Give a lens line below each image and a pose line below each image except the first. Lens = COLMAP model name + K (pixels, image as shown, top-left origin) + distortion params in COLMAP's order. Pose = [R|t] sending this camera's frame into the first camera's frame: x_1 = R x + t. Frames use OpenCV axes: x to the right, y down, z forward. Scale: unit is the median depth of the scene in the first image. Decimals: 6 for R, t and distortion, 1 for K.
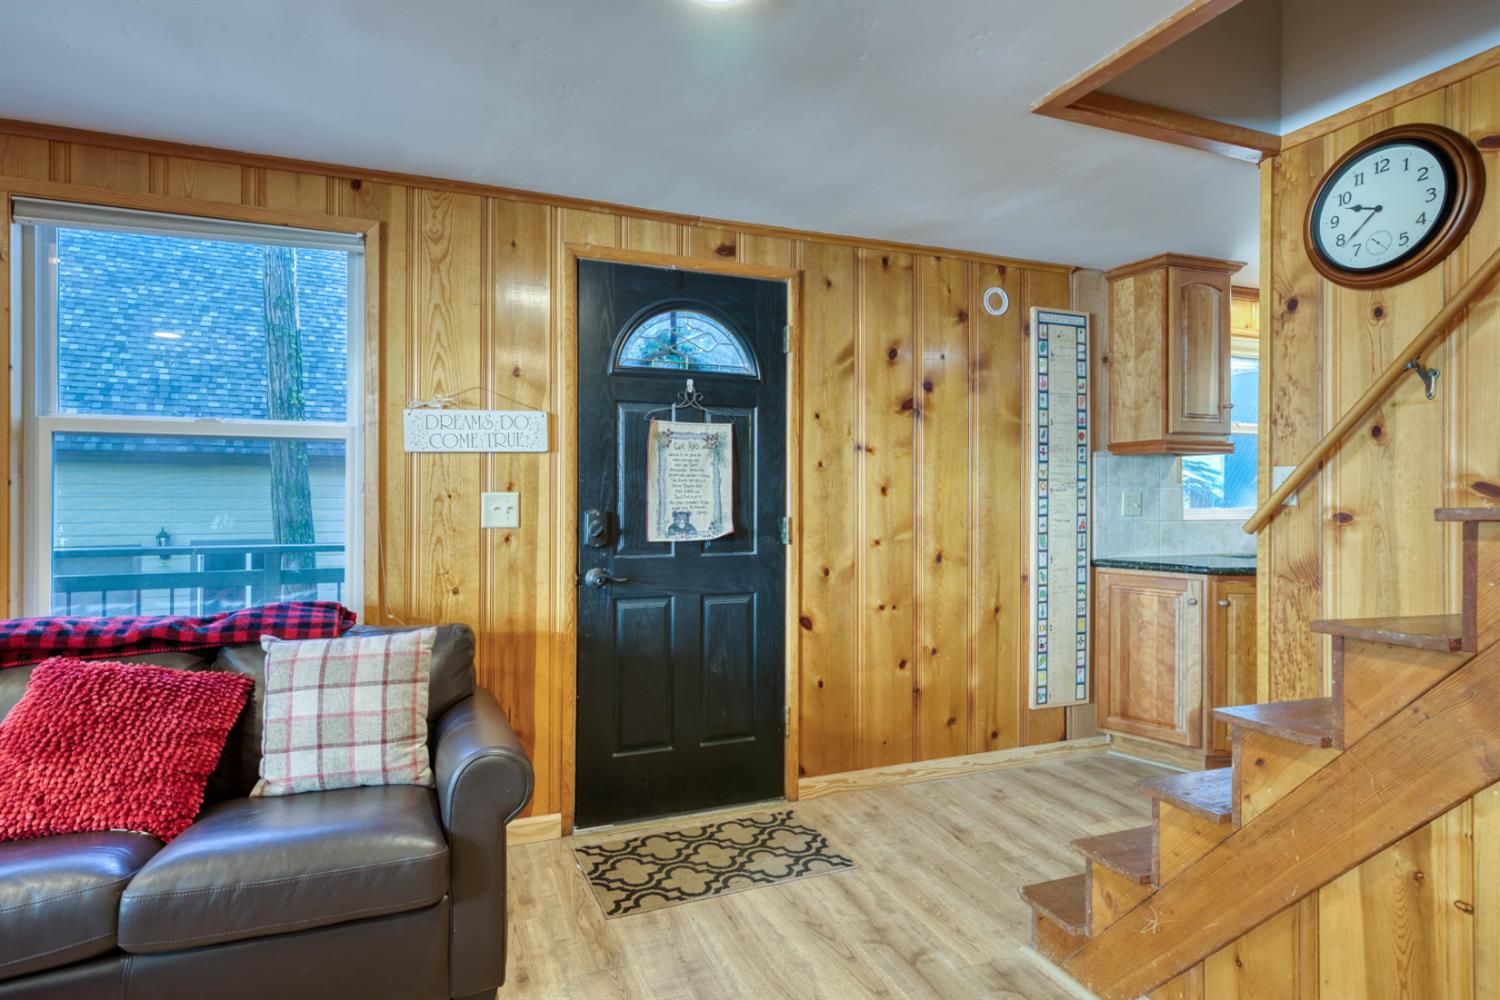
lens RADIAL K [[792.6, 0, 748.3], [0, 792.6, 492.7], [0, 0, 1]] dist [0.002792, 0.000115]
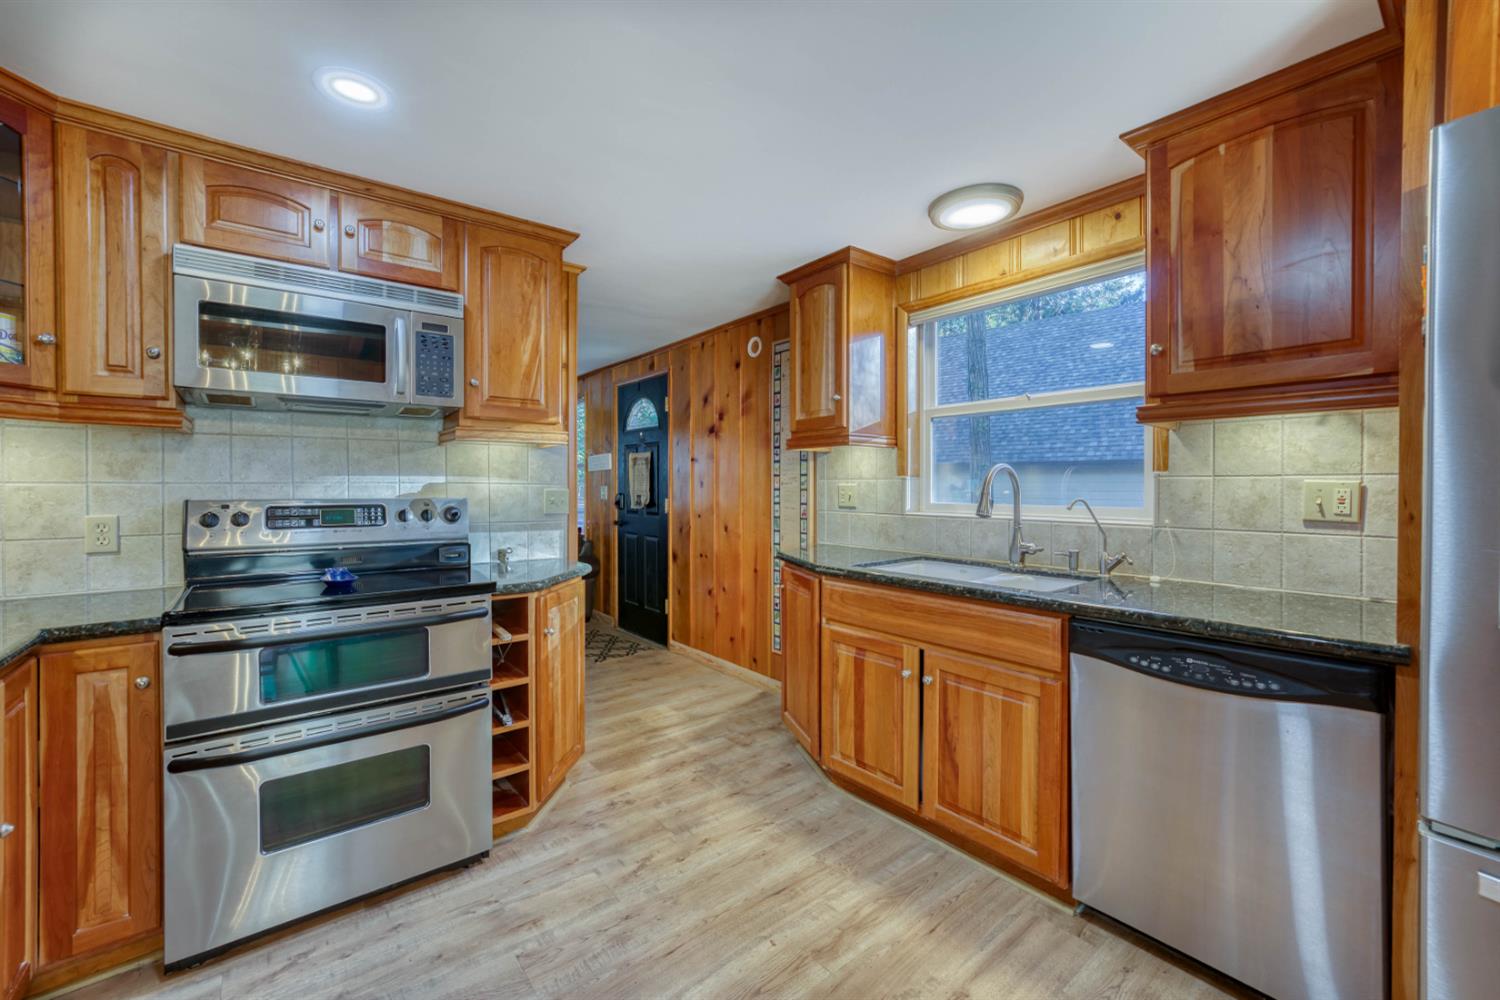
lens RADIAL K [[604.0, 0, 747.7], [0, 604.0, 491.4], [0, 0, 1]] dist [-0.010632, -0.000375]
pose [[0.290775, 0.006582, -0.956769, 1.325065], [0.000039, 0.999976, 0.006891, 0.002942], [0.956791, -0.002041, 0.290768, 0.687793]]
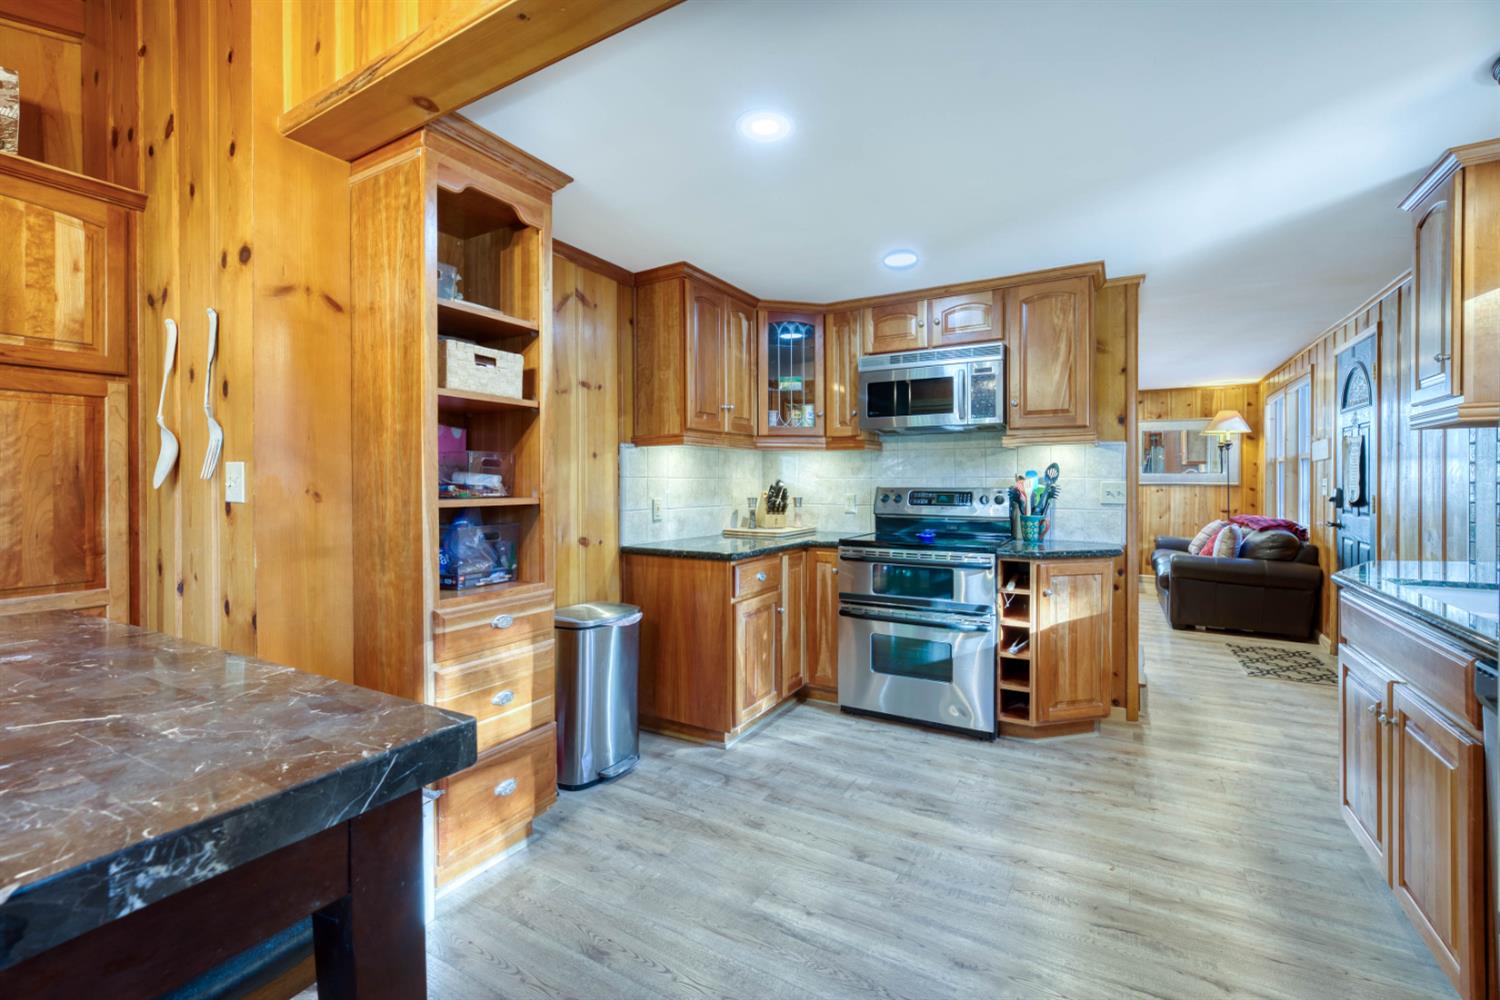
lens RADIAL K [[641.8, 0, 748.4], [0, 641.8, 488.7], [0, 0, 1]] dist [0.000620, 0.000022]
pose [[-0.789121, 0.005239, -0.614216, 1.503284], [-0.001331, 0.999947, 0.010239, 0.006878], [0.614237, 0.008898, -0.789072, 1.095083]]
